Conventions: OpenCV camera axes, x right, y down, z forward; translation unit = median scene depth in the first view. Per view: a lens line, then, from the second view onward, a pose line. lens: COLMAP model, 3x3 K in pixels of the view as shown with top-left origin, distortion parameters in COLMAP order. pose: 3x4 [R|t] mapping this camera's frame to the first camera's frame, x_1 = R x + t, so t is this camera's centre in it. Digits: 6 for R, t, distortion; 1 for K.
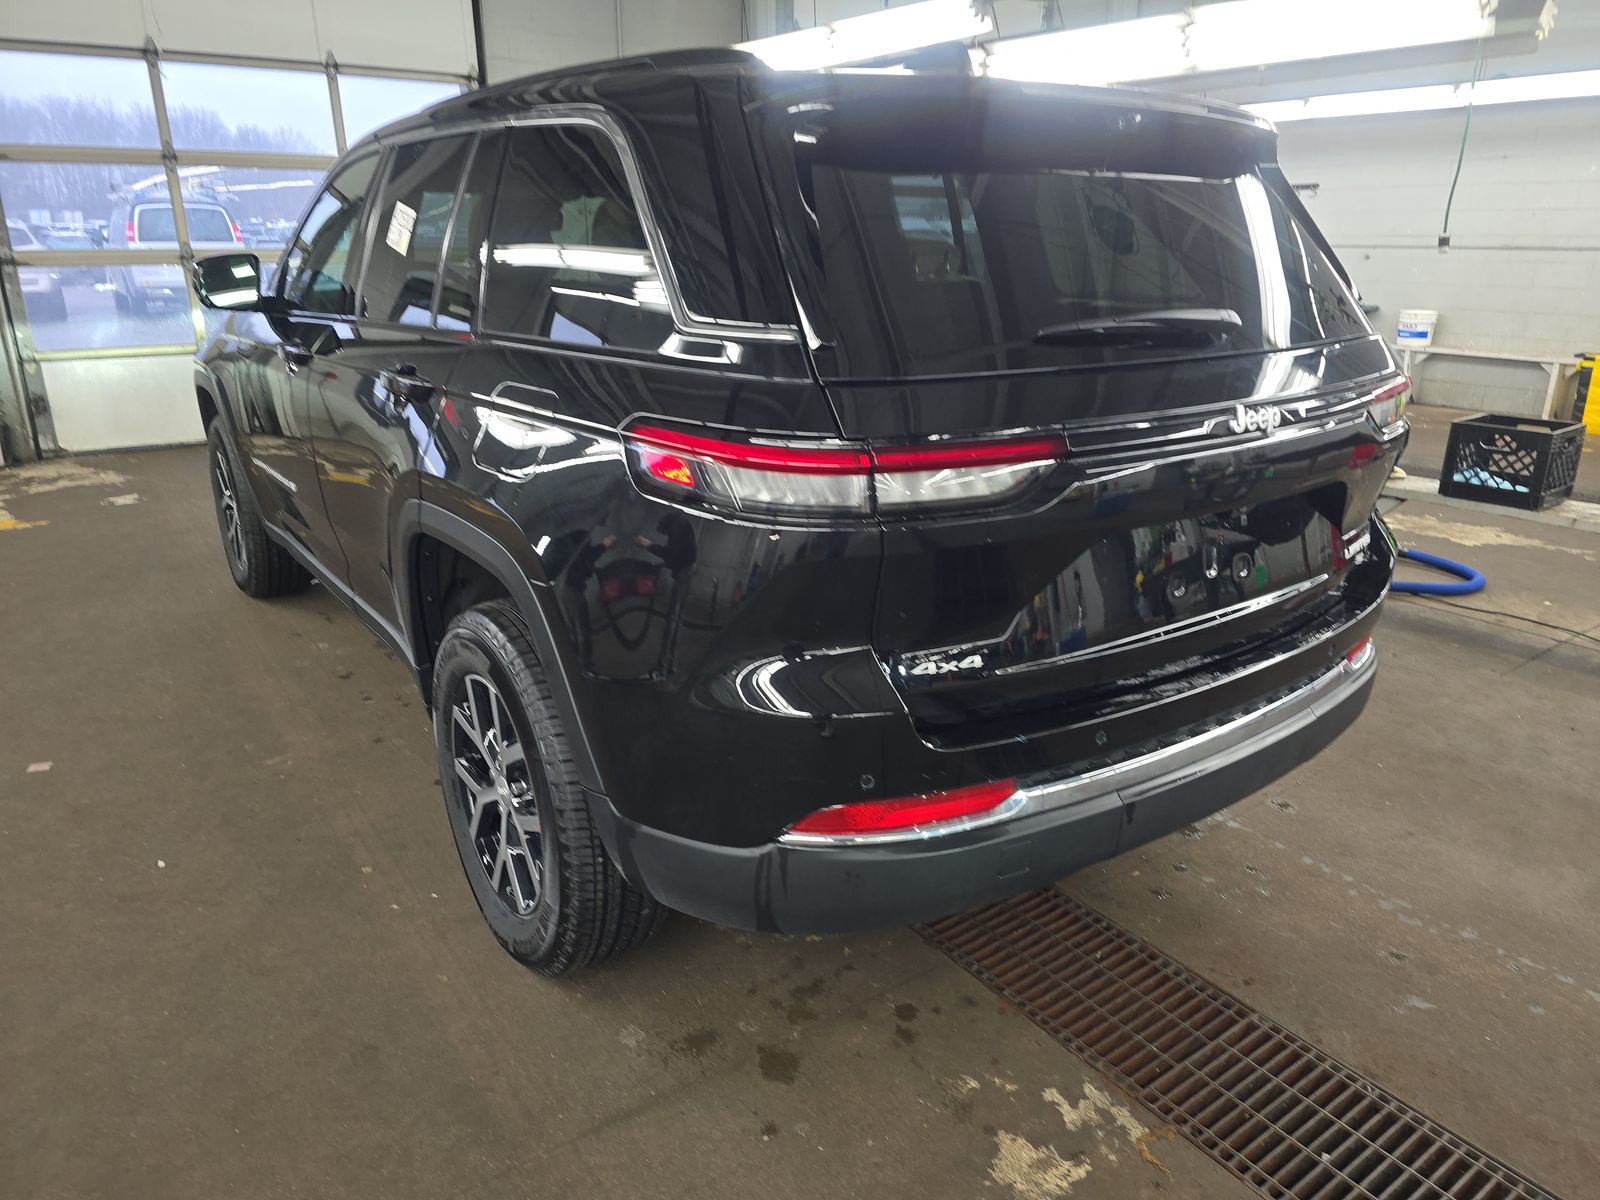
lens RADIAL K [[1072.2, 0, 800.0], [0, 1072.2, 600.0], [0, 0, 1]] dist [0.056934, -0.052768]
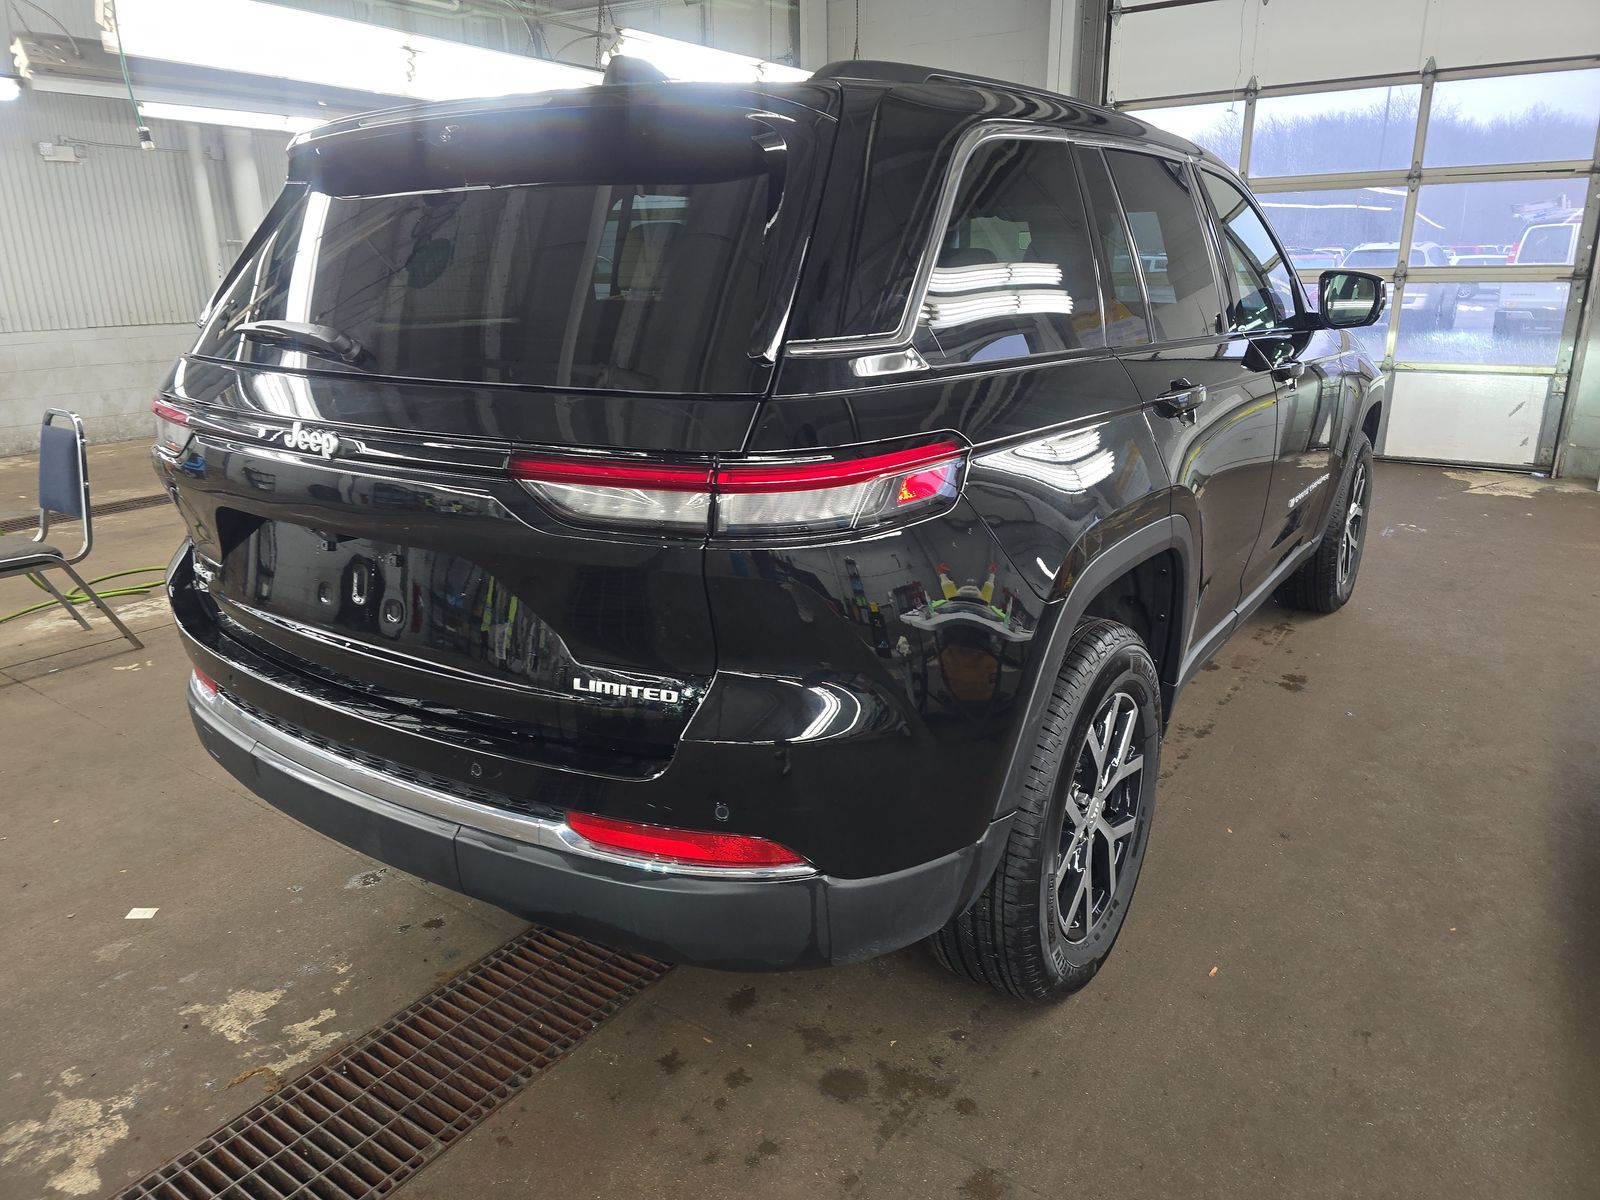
lens RADIAL K [[1072.2, 0, 800.0], [0, 1072.2, 600.0], [0, 0, 1]] dist [0.056934, -0.052768]
pose [[0.330985, 0.274745, -0.902754, 1.215970], [-0.288762, 0.940272, 0.180292, -0.275992], [0.898368, 0.201007, 0.390552, 0.857369]]
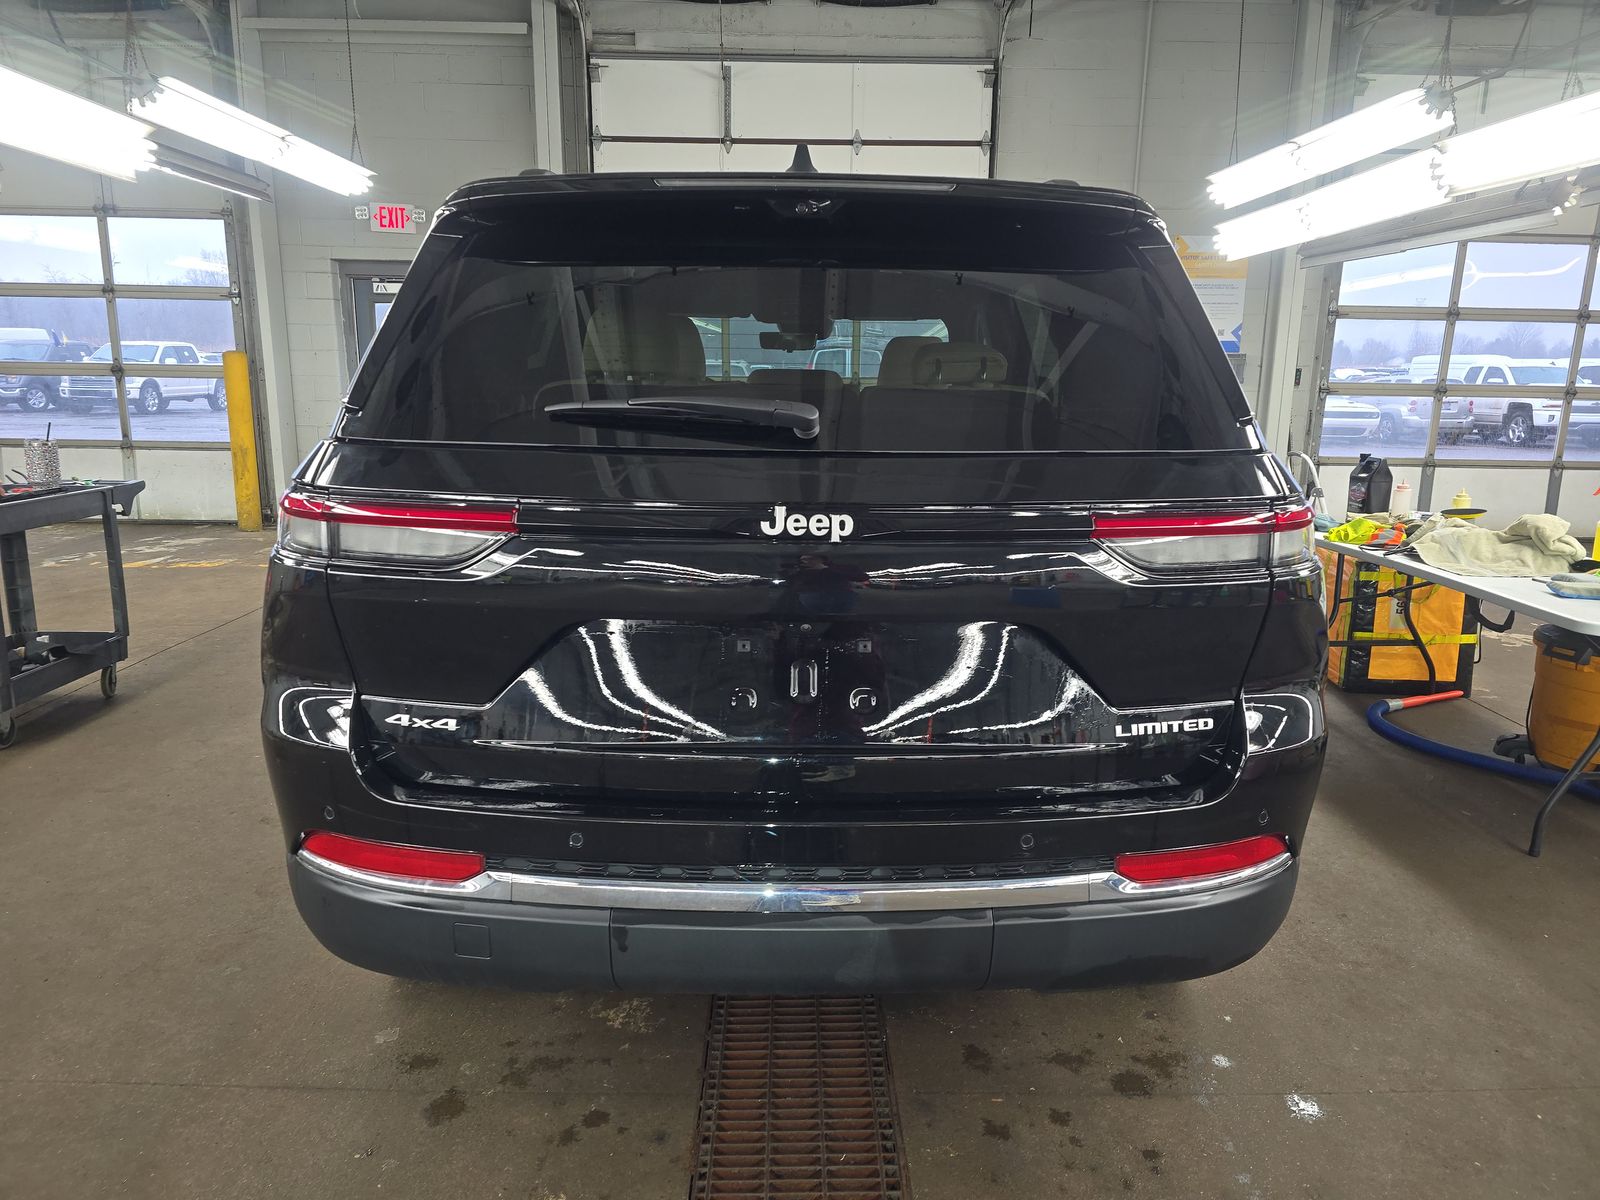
lens RADIAL K [[1072.2, 0, 800.0], [0, 1072.2, 600.0], [0, 0, 1]] dist [0.056934, -0.052768]
pose [[0.820980, 0.126454, -0.556777, 0.744601], [-0.192421, 0.979397, -0.061291, -0.044633], [0.537555, 0.157454, 0.828397, 0.238740]]
